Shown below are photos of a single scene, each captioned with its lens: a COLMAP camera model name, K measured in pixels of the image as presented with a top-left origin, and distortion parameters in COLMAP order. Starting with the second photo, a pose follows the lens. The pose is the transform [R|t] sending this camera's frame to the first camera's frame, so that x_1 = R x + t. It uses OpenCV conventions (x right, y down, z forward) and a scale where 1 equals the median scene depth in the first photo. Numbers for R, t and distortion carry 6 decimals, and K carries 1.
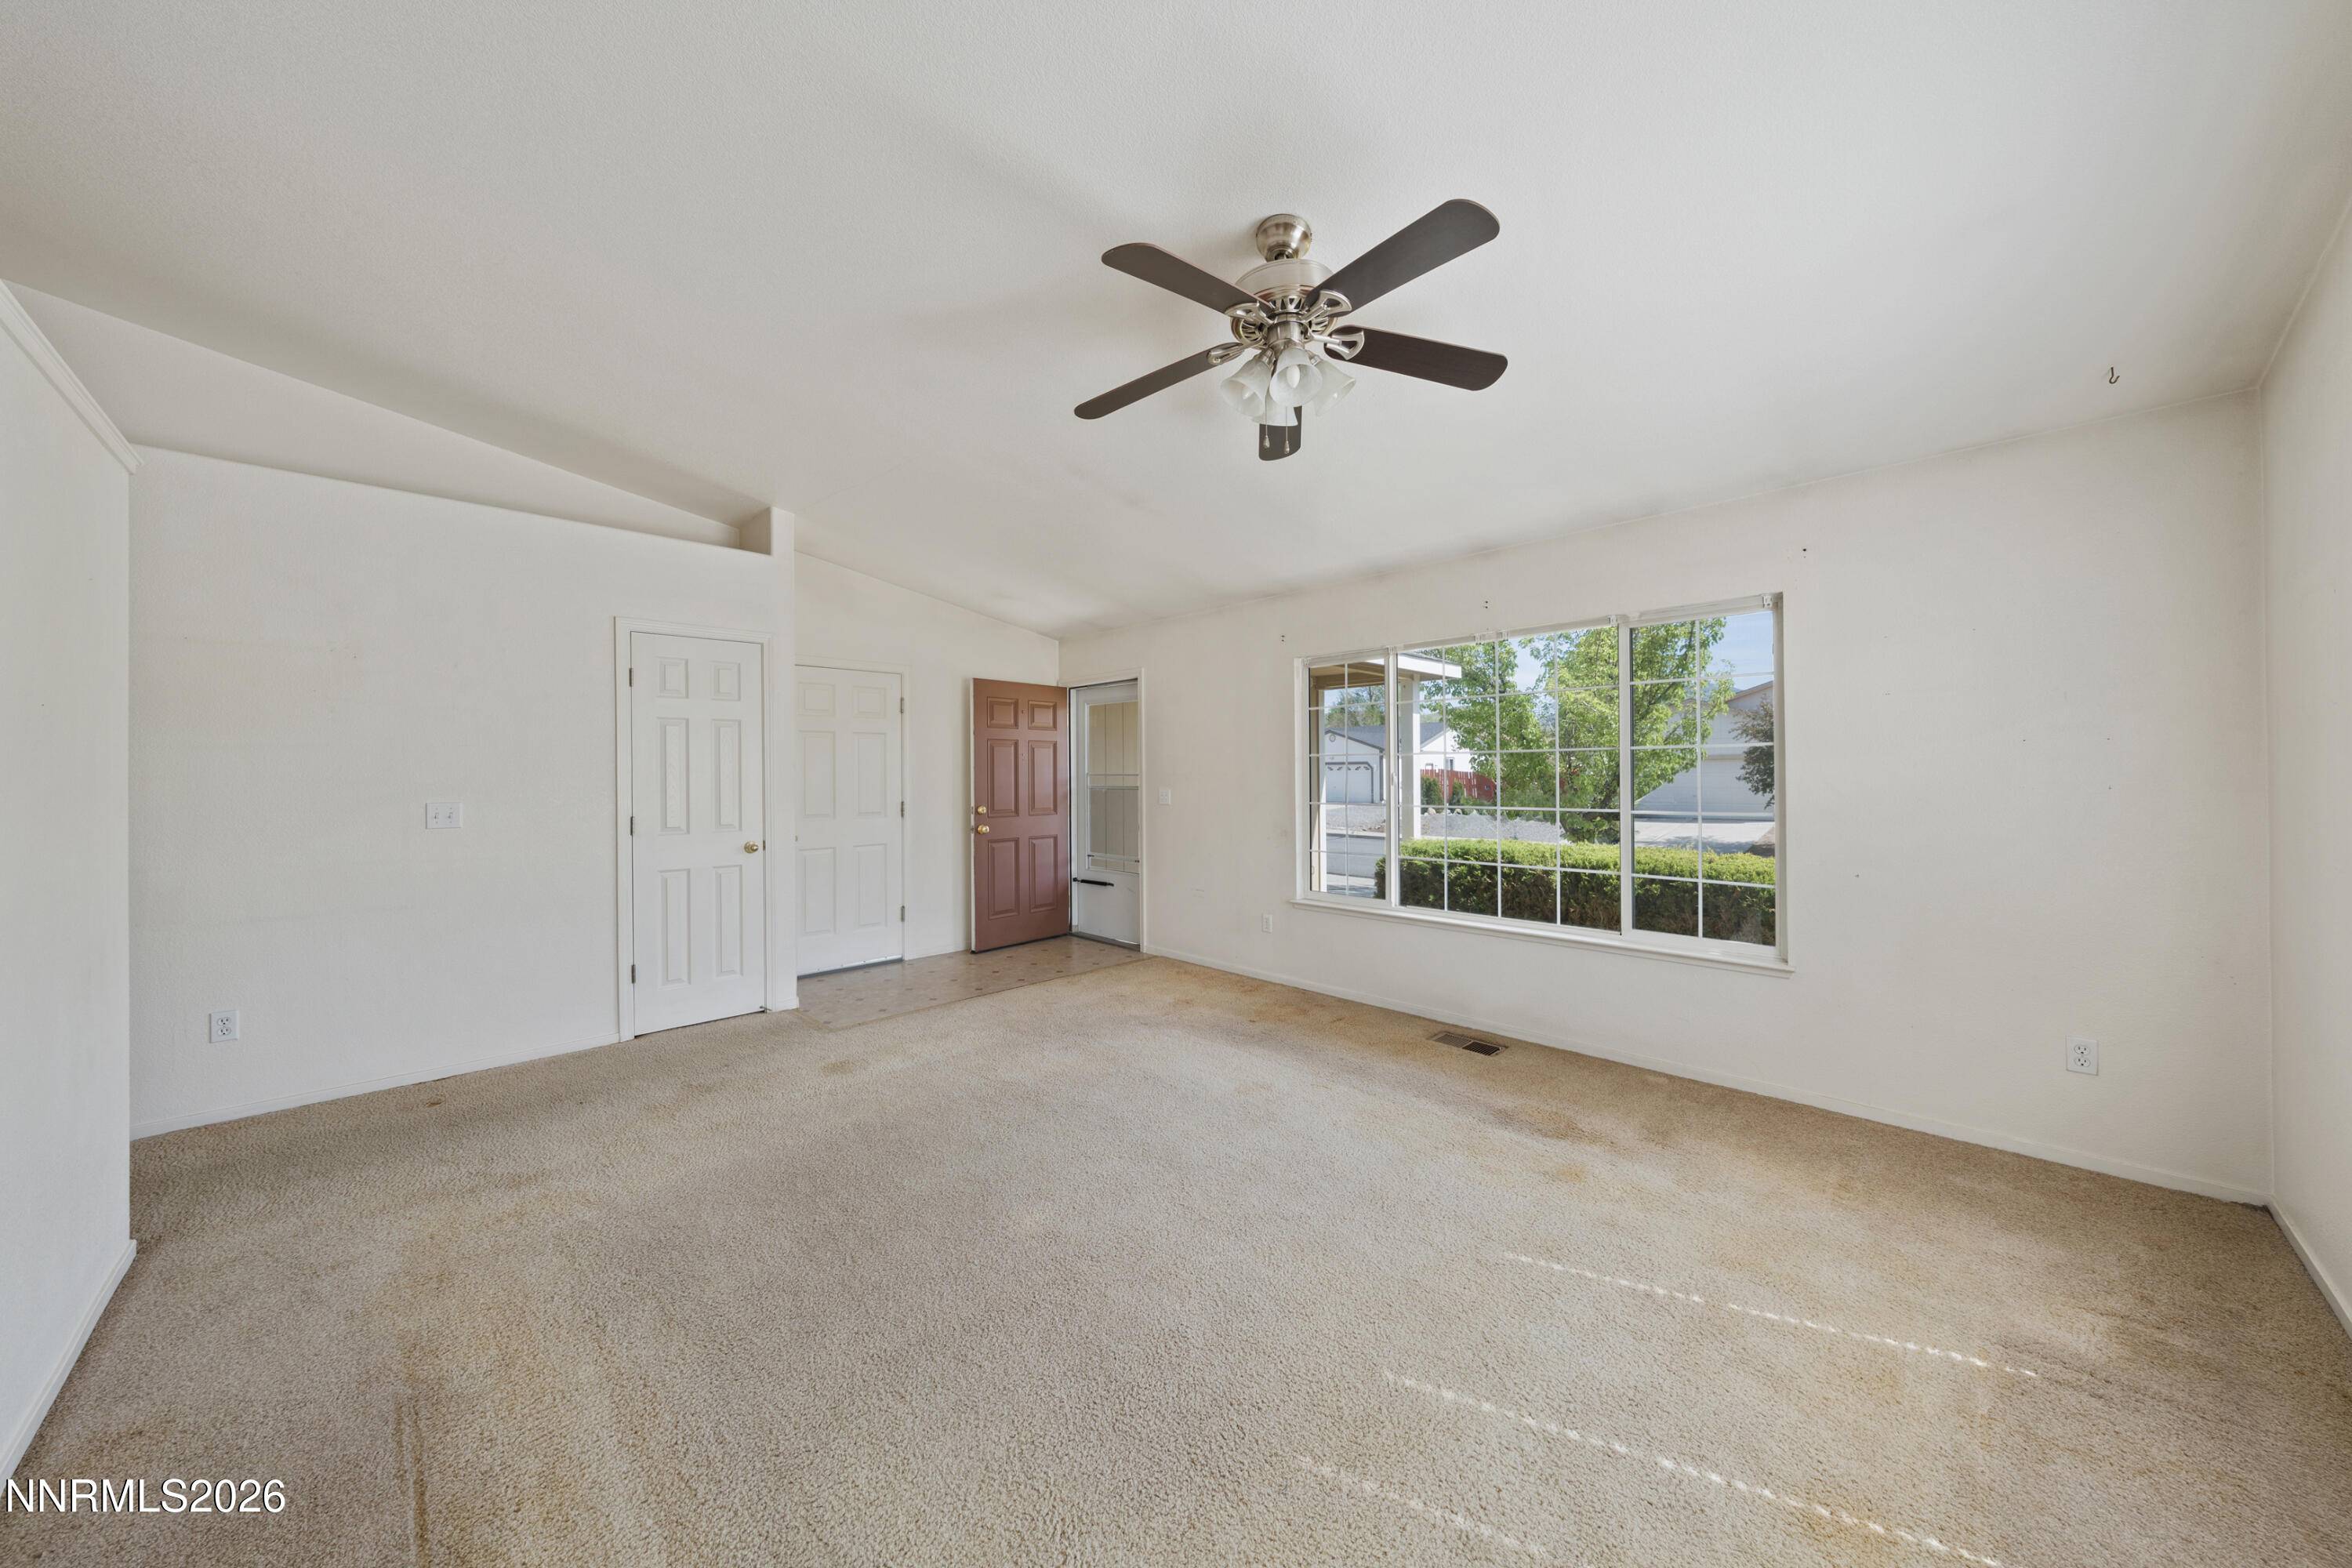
lens RADIAL K [[792.7, 0, 1179.4], [0, 792.7, 779.2], [0, 0, 1]] dist [-0.003181, -0.000063]
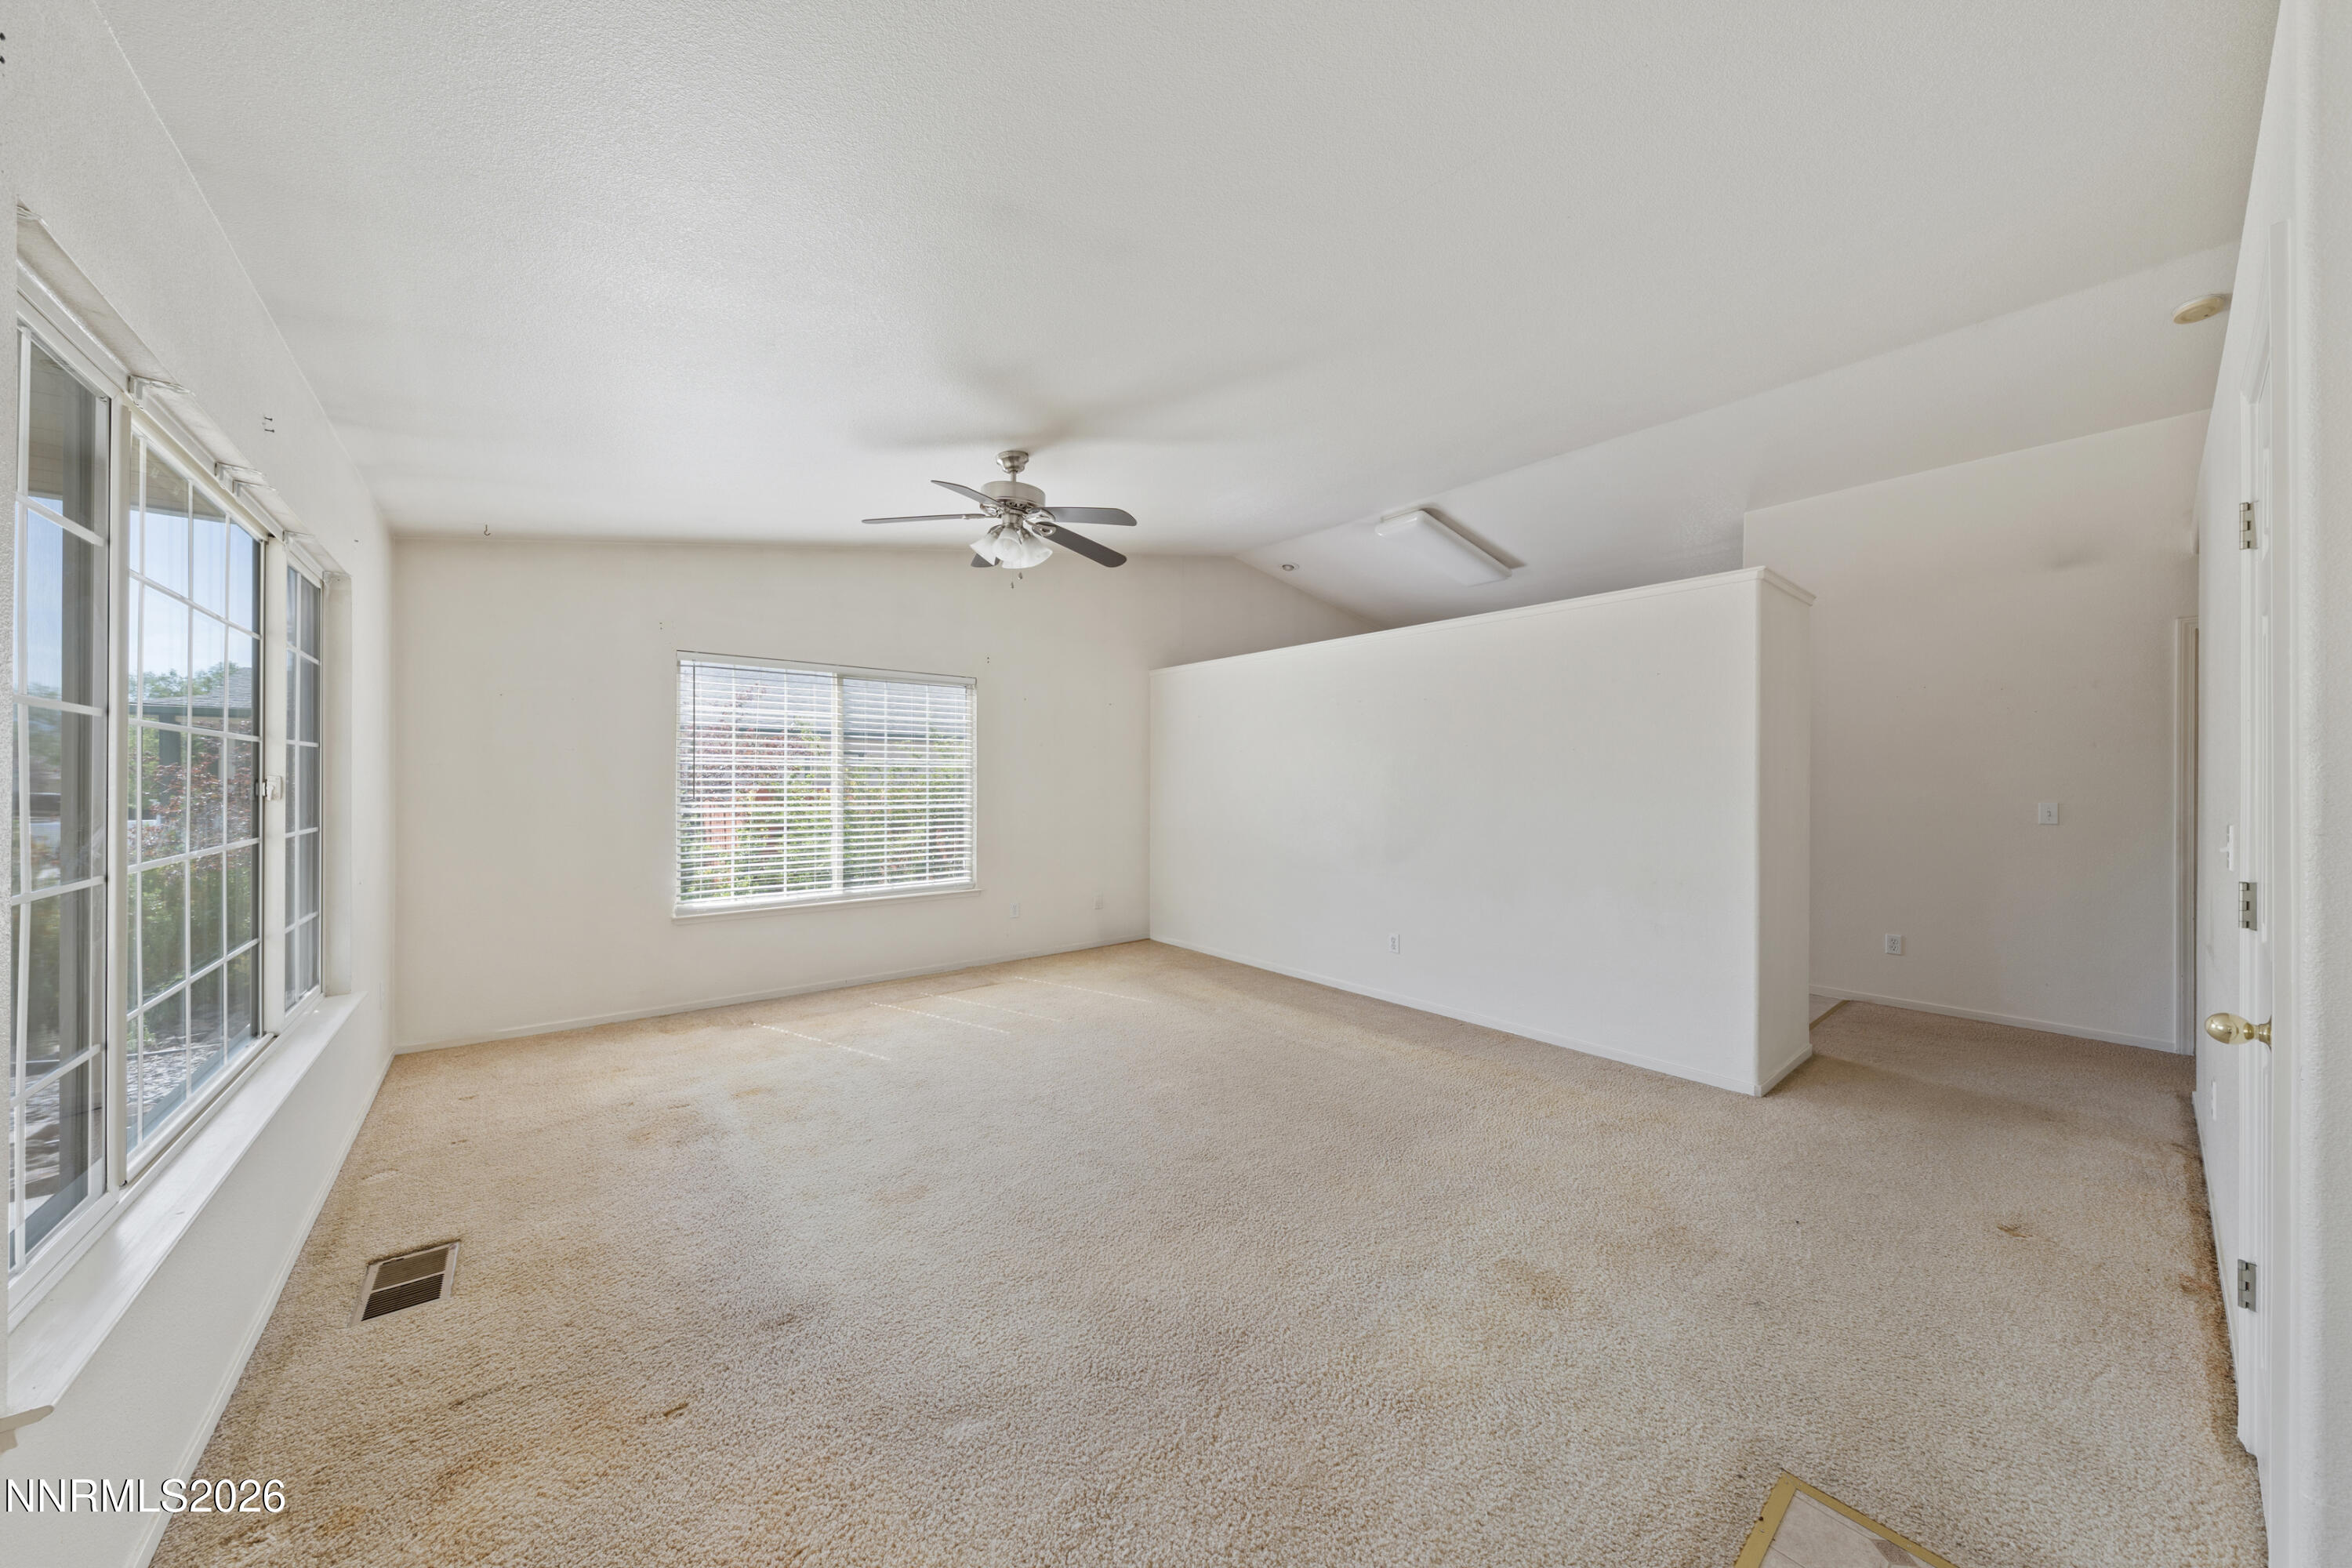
lens RADIAL K [[792.7, 0, 1172.4], [0, 792.7, 772.4], [0, 0, 1]] dist [-0.003181, -0.000063]
pose [[-0.994932, 0.002419, 0.100520, -0.276511], [0.002576, 0.999996, 0.001430, -0.015082], [-0.100516, 0.001682, -0.994934, 1.984518]]
